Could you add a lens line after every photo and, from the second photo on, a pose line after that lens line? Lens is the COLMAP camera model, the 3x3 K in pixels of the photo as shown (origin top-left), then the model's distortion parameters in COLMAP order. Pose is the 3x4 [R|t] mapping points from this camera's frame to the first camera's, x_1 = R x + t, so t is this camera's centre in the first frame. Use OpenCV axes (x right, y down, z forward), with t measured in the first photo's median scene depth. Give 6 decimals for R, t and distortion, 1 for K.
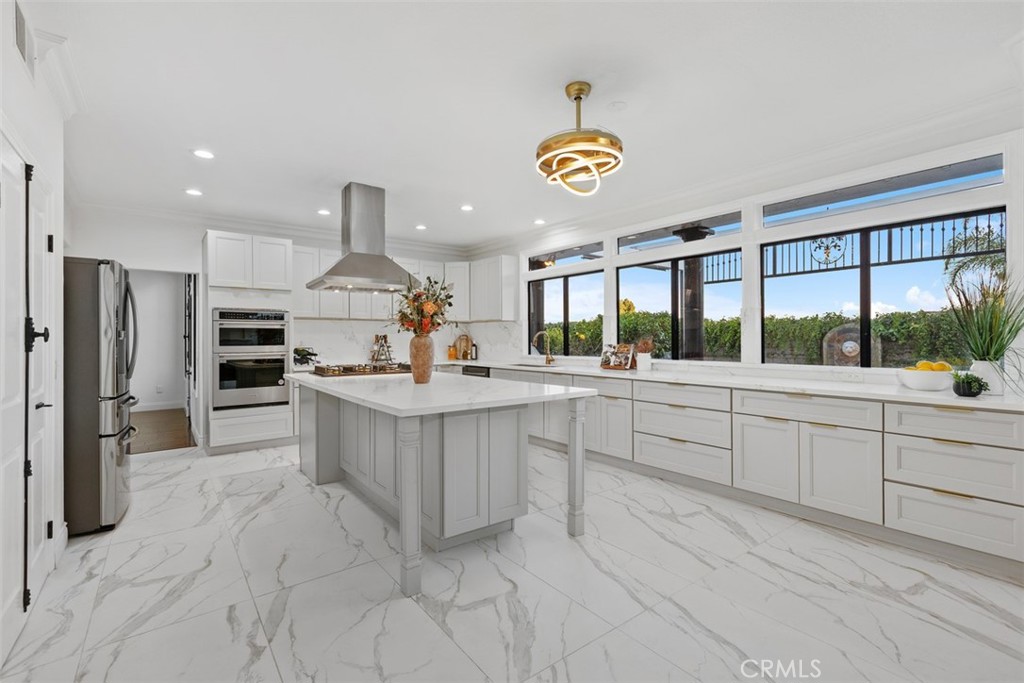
lens RADIAL K [[455.2, 0, 506.0], [0, 455.2, 335.9], [0, 0, 1]] dist [0.002668, 0.000221]
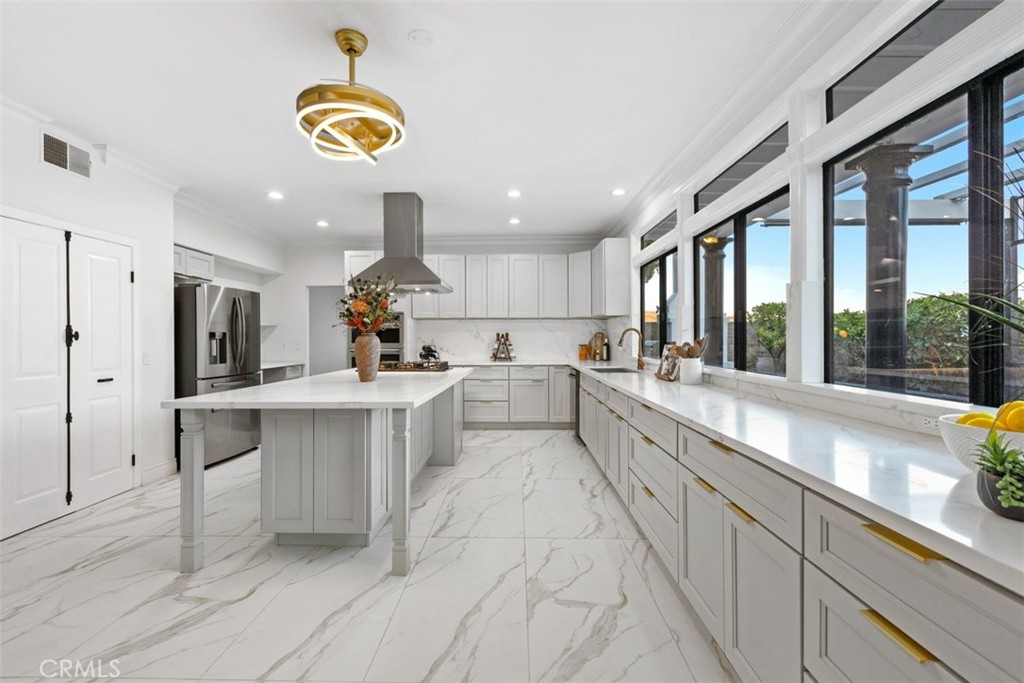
lens RADIAL K [[460.3, 0, 508.5], [0, 460.3, 337.8], [0, 0, 1]] dist [0.001414, -0.000343]
pose [[0.787814, 0.000941, -0.615913, 0.647986], [0.005281, 0.999952, 0.008283, -0.000597], [0.615891, -0.009778, 0.787771, 0.361977]]
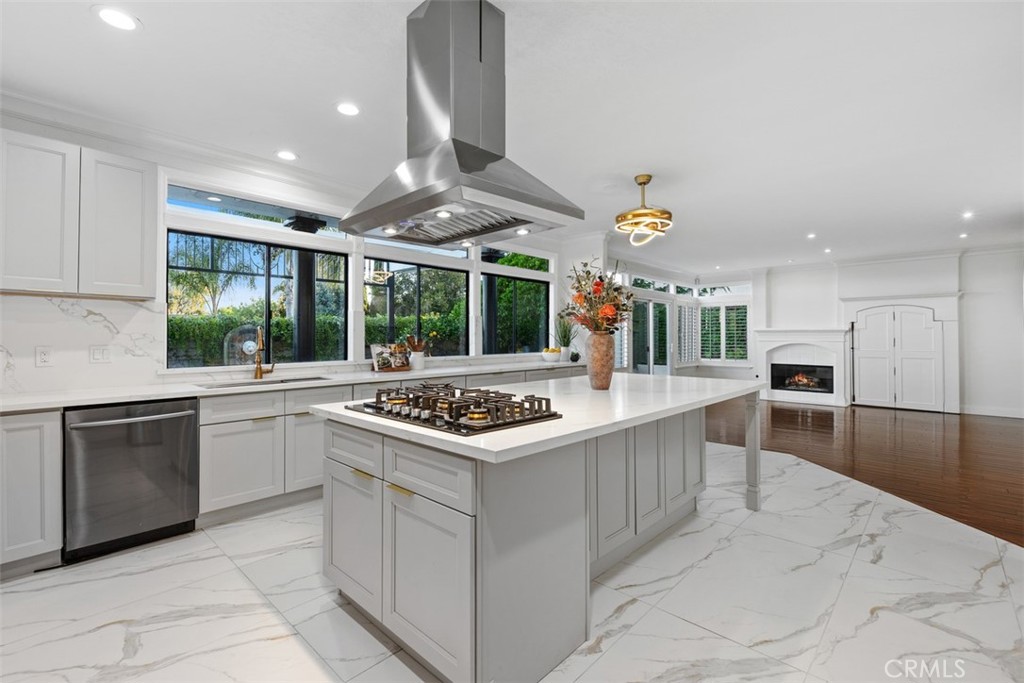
lens RADIAL K [[459.7, 0, 506.1], [0, 459.7, 331.3], [0, 0, 1]] dist [0.000001, -0.000021]
pose [[-0.165009, 0.016026, 0.986162, -0.935012], [-0.004154, 0.999848, -0.016944, 0.010287], [-0.986283, -0.006893, -0.164918, 1.228645]]
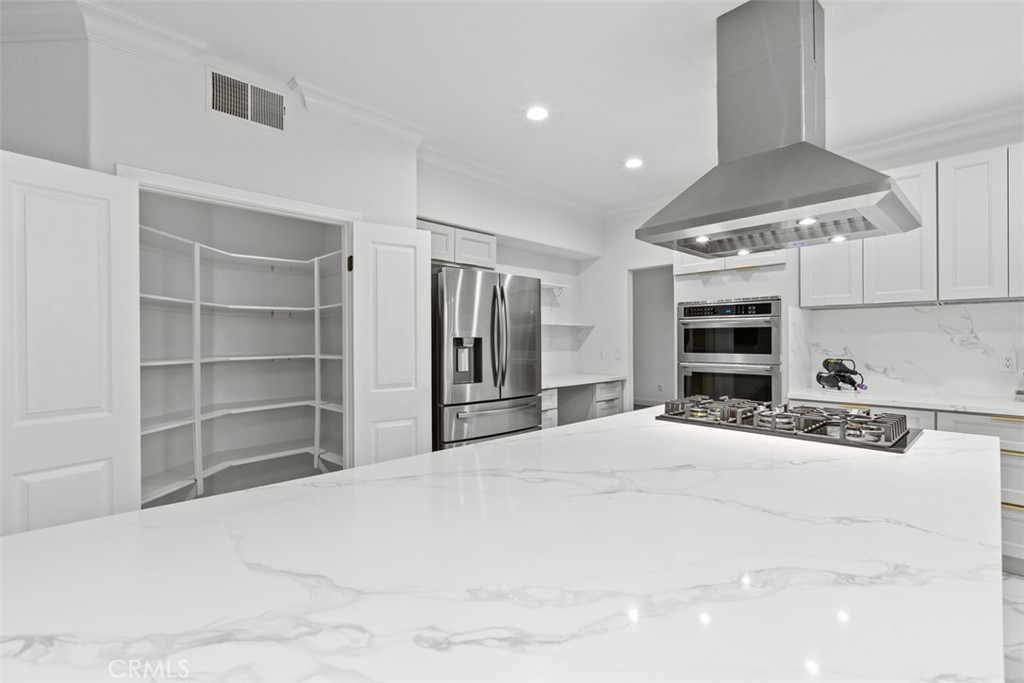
lens RADIAL K [[460.3, 0, 508.5], [0, 460.3, 337.8], [0, 0, 1]] dist [0.001414, -0.000343]
pose [[0.122685, 0.000631, -0.992445, 0.125816], [0.011535, 0.999931, 0.002062, -0.009908], [0.992379, -0.011701, 0.122669, 0.822263]]
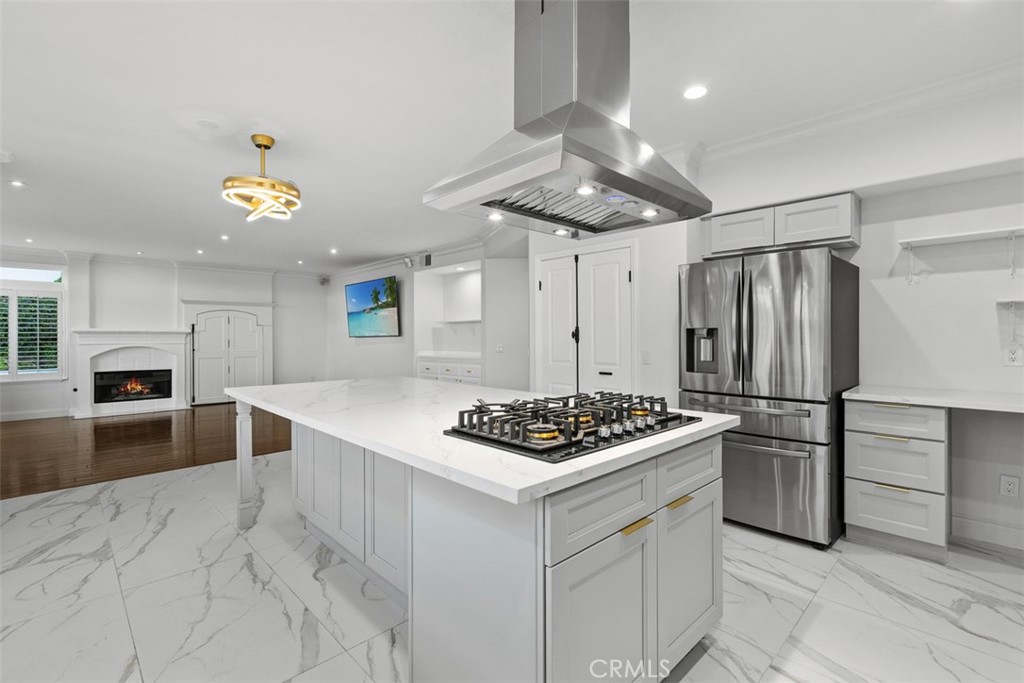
lens RADIAL K [[460.3, 0, 508.5], [0, 460.3, 337.8], [0, 0, 1]] dist [0.001414, -0.000343]
pose [[-0.991946, 0.008328, -0.126388, -0.246748], [0.008812, 0.999956, -0.003270, 0.007997], [0.126356, -0.004357, -0.991975, 1.665126]]
